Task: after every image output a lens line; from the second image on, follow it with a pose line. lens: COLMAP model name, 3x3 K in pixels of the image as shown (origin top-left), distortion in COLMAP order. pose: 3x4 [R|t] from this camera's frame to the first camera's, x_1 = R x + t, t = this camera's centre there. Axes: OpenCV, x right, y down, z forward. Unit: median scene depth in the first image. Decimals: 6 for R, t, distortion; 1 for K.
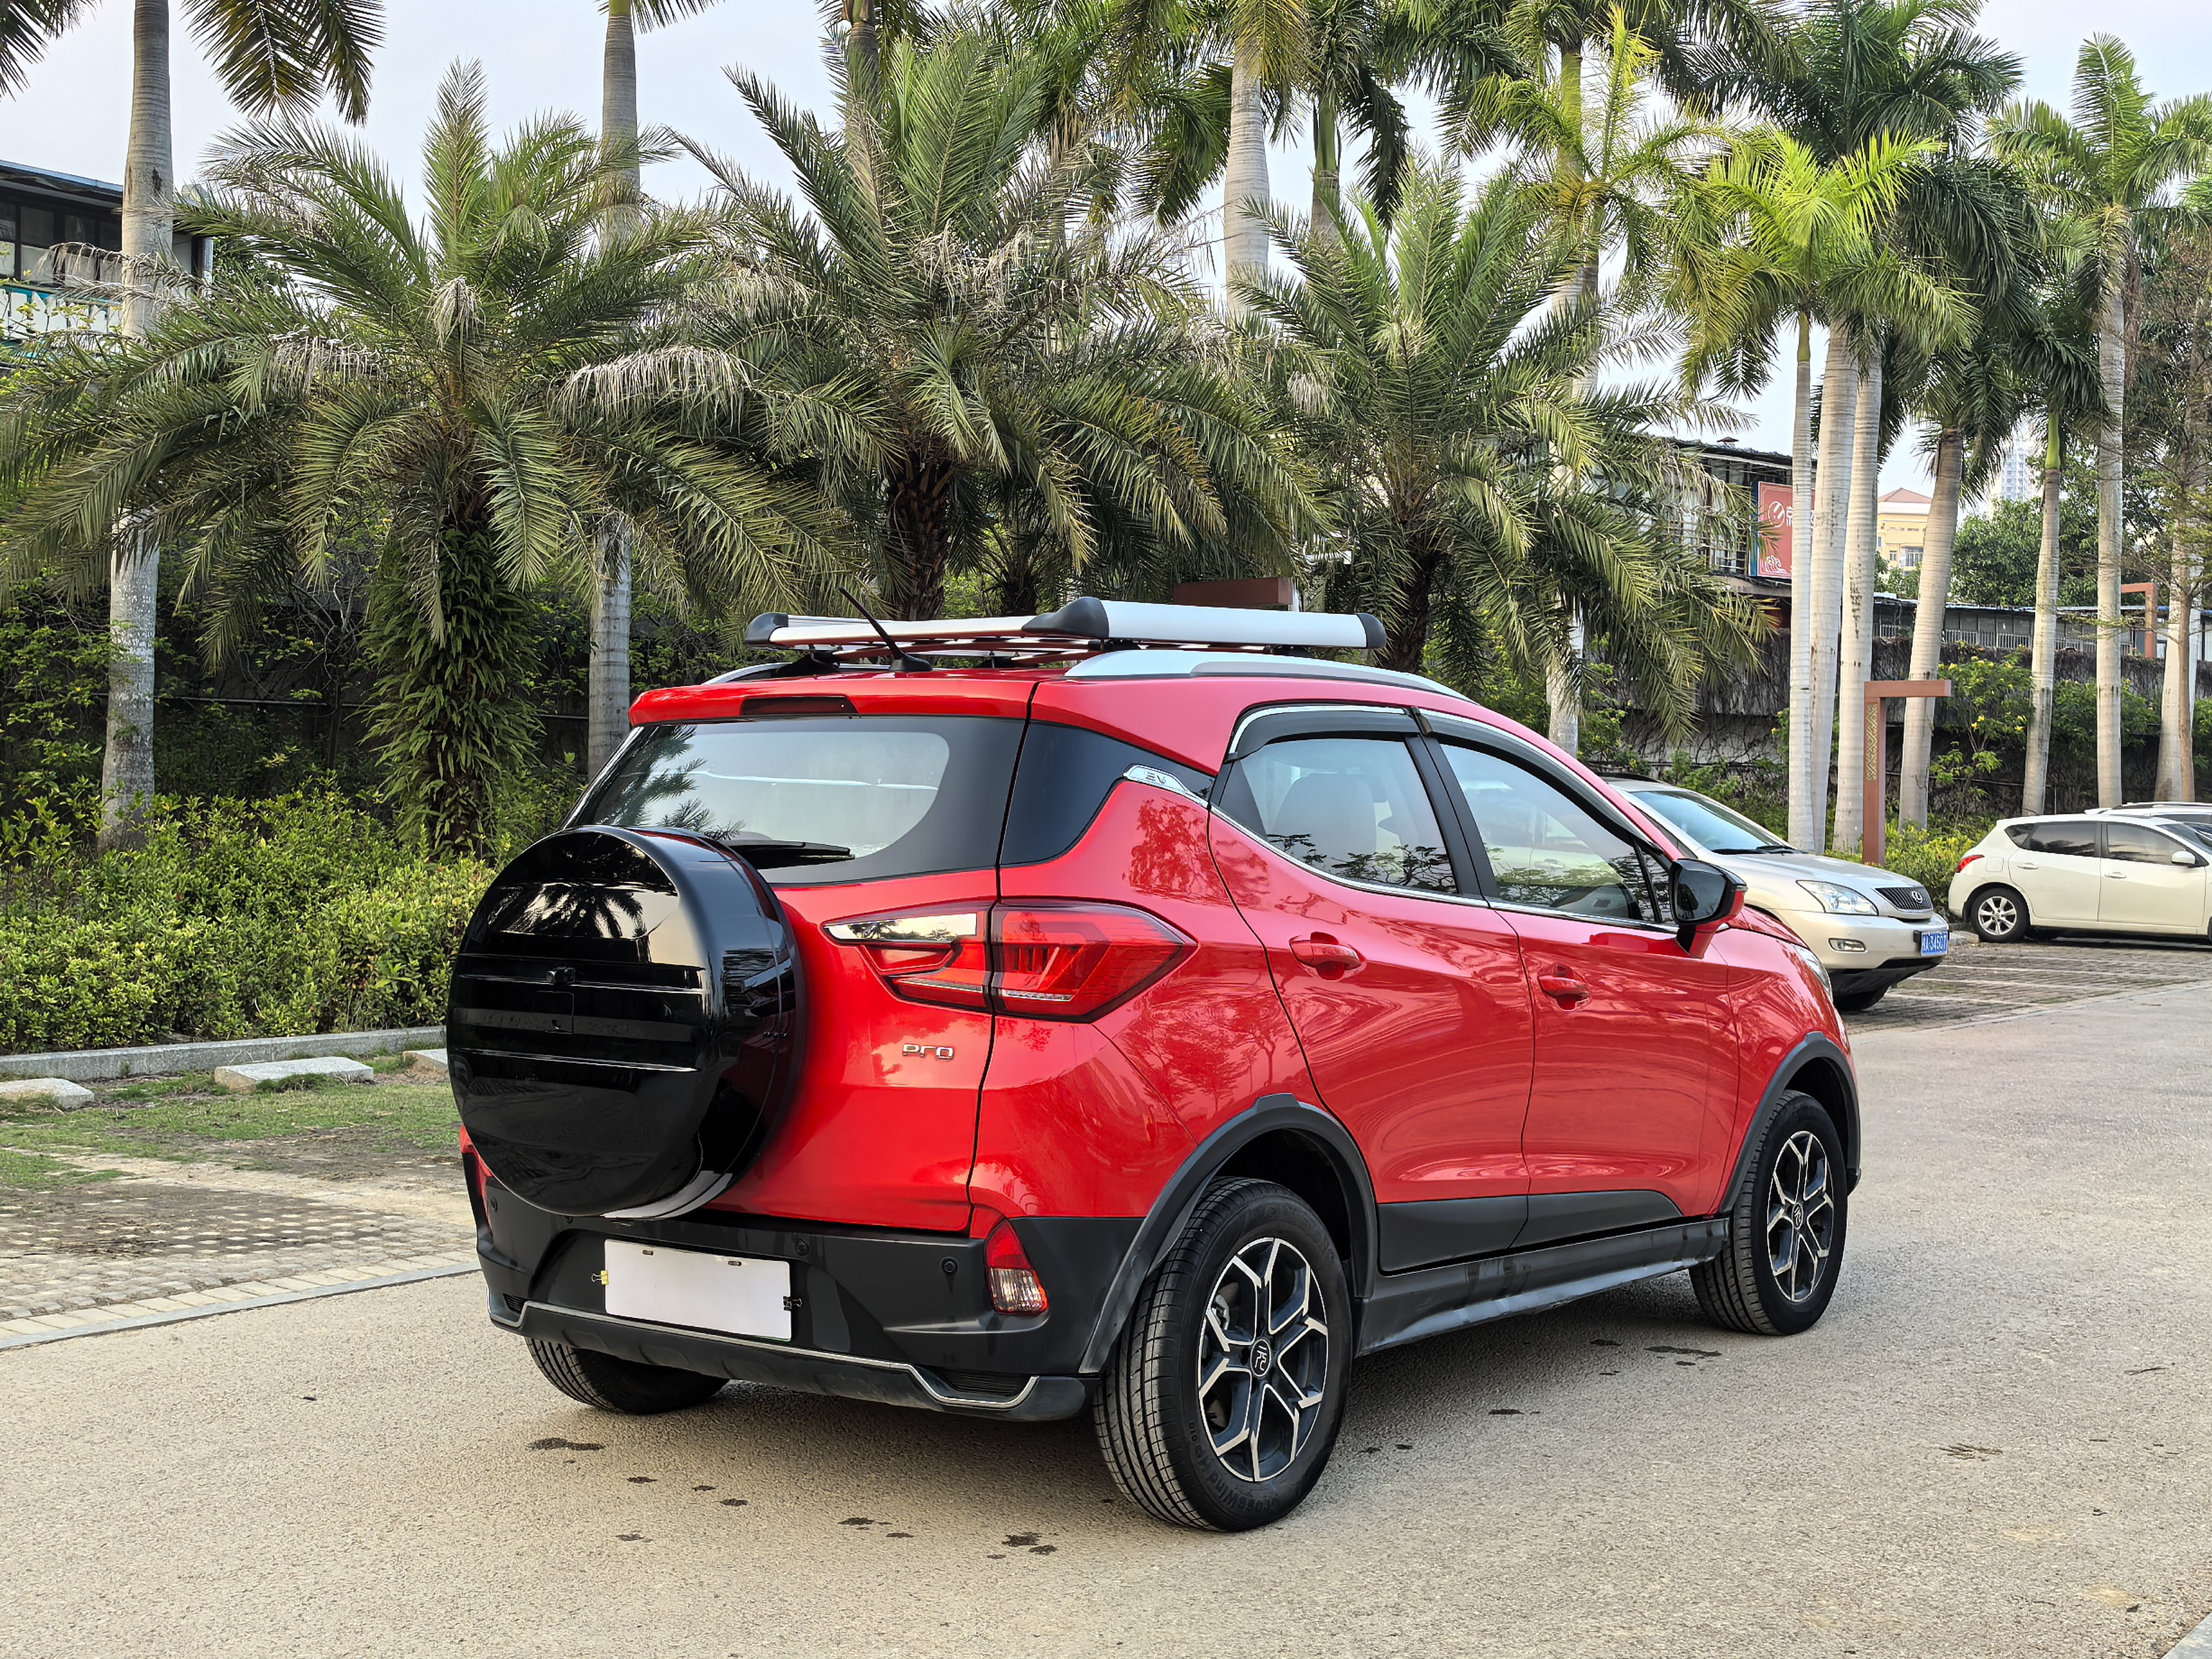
lens RADIAL K [[2645.7, 0, 1106.0], [0, 2645.7, 829.5], [0, 0, 1]] dist [0.107977, -0.249277]
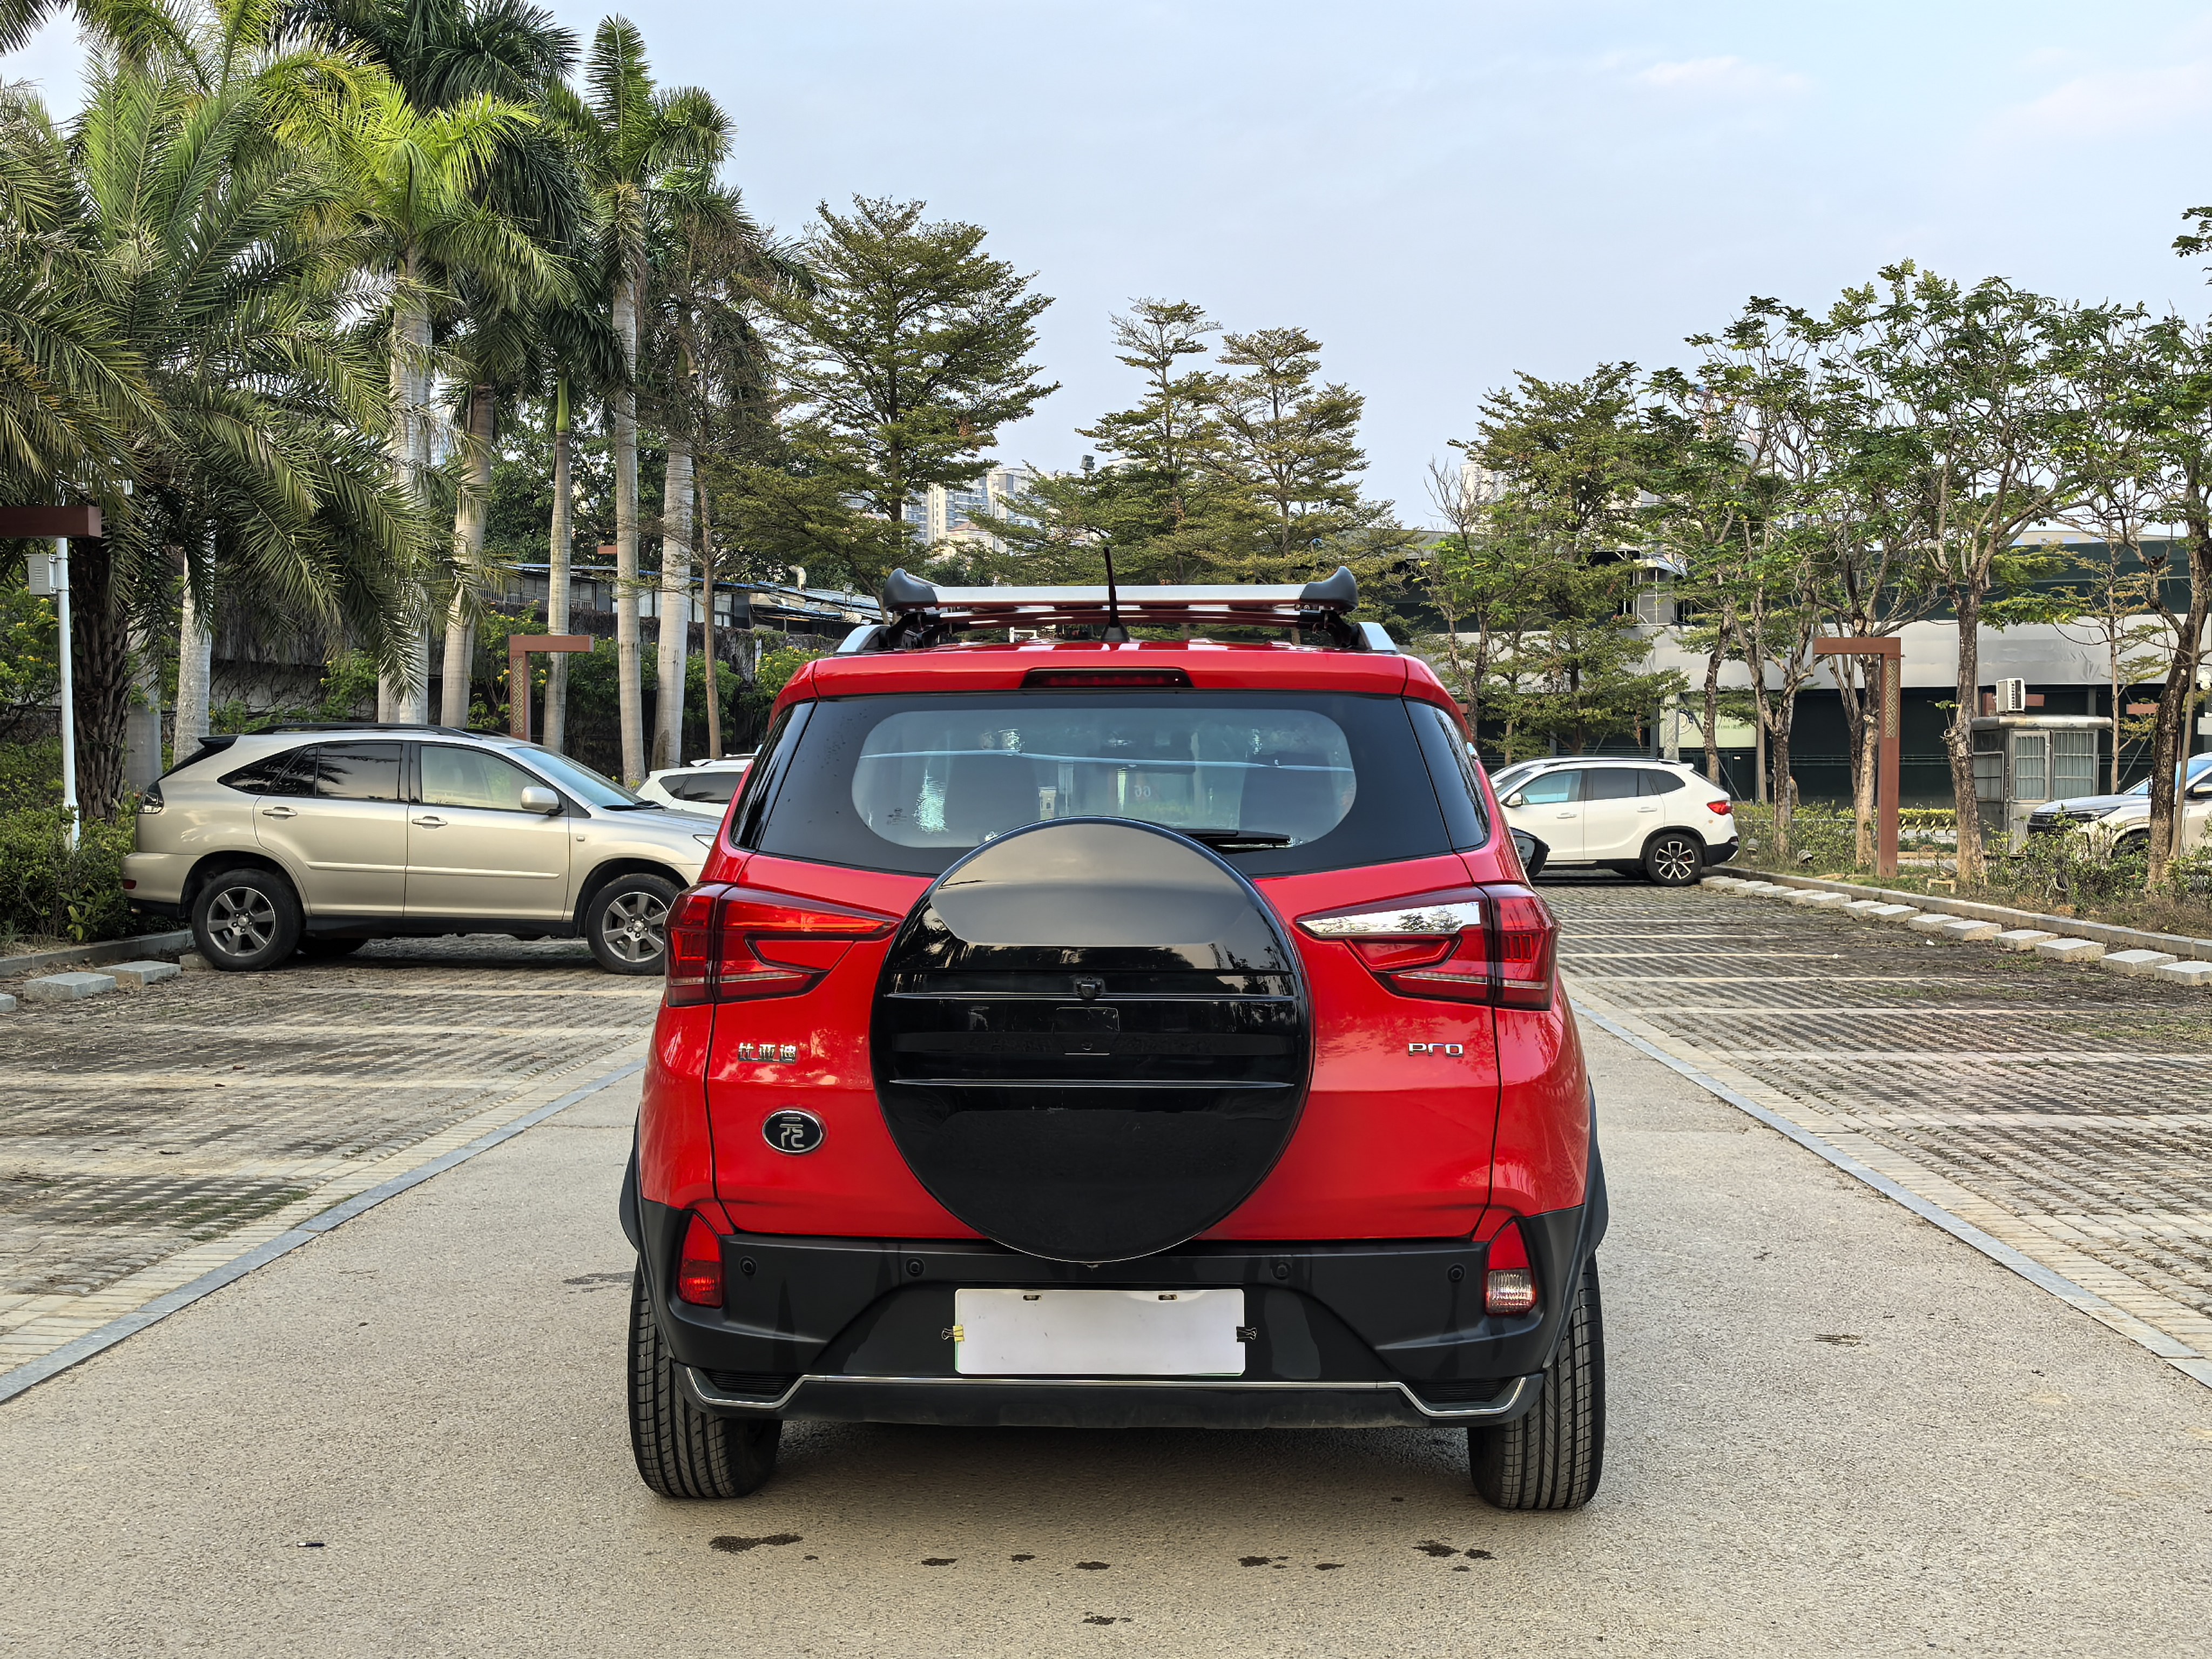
lens RADIAL K [[2645.7, 0, 1106.0], [0, 2645.7, 829.5], [0, 0, 1]] dist [0.107977, -0.249277]
pose [[0.835532, -0.018974, 0.549115, -0.651763], [0.008391, 0.999728, 0.021777, -0.015740], [-0.549378, -0.013587, 0.835463, 0.260646]]
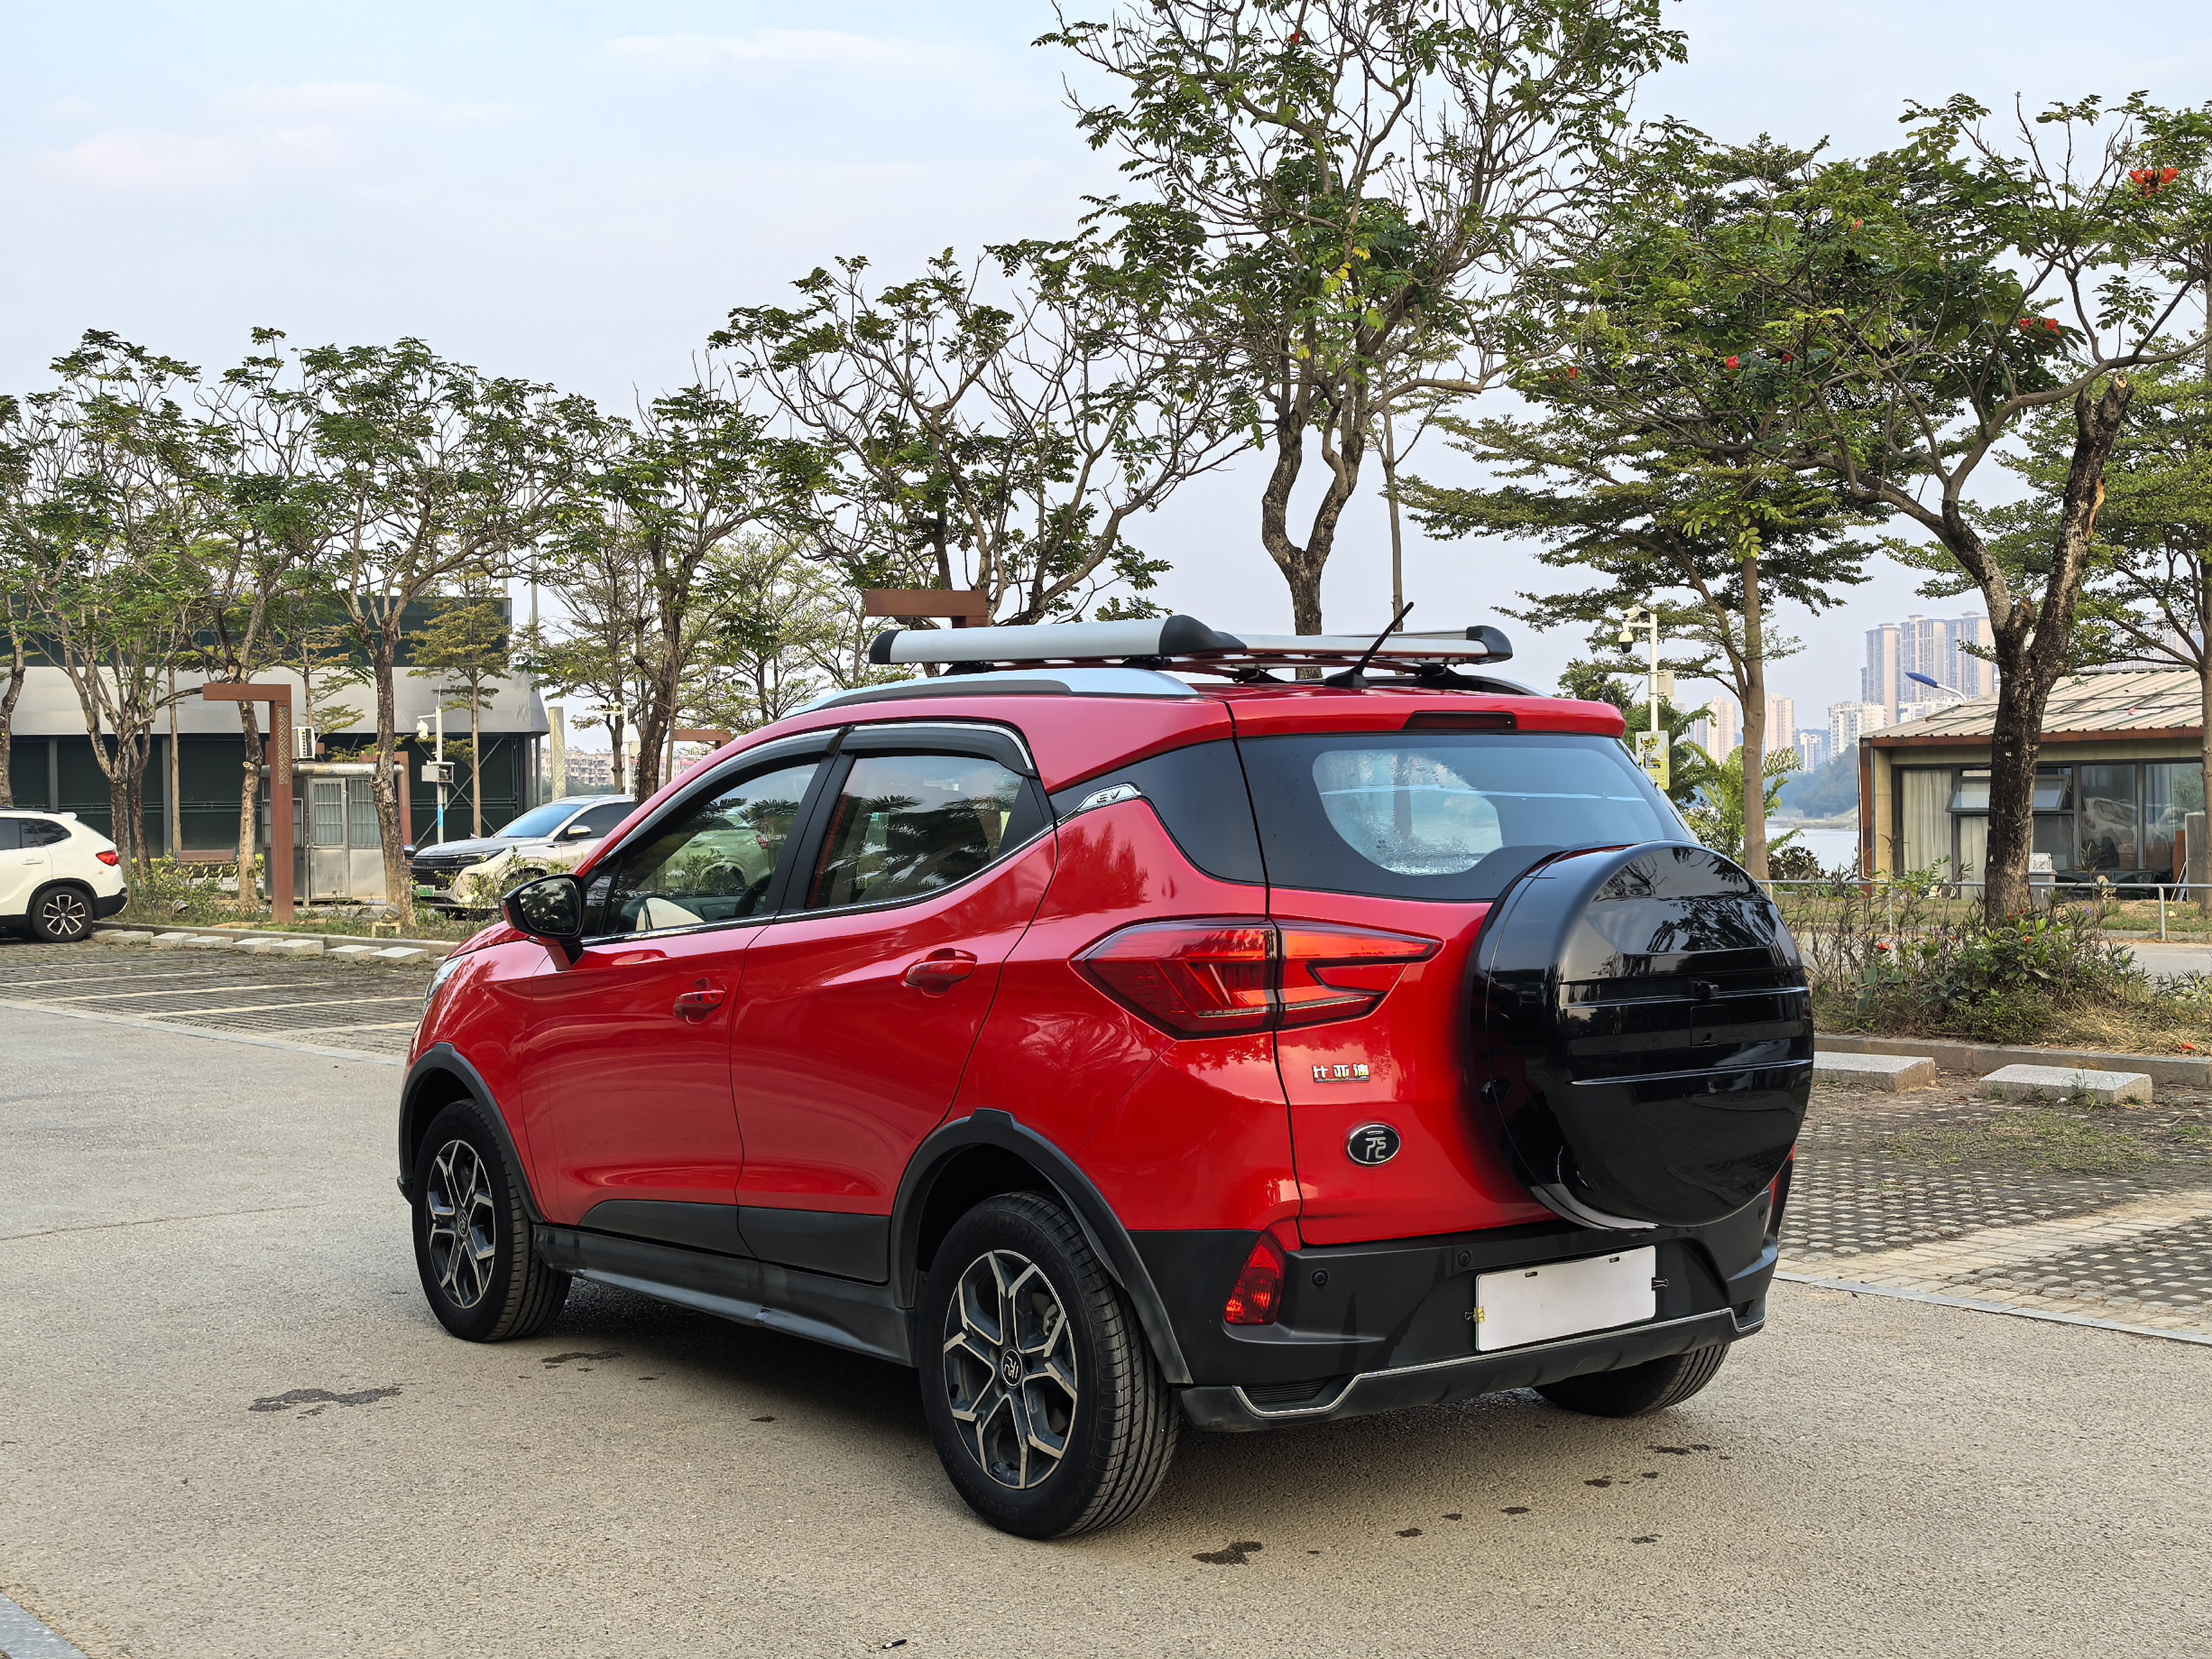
lens RADIAL K [[2645.7, 0, 1106.0], [0, 2645.7, 829.5], [0, 0, 1]] dist [0.107977, -0.249277]
pose [[0.303537, -0.019284, 0.952625, -1.195181], [0.019997, 0.999704, 0.013866, -0.023931], [-0.952610, 0.014841, 0.303833, 0.872103]]
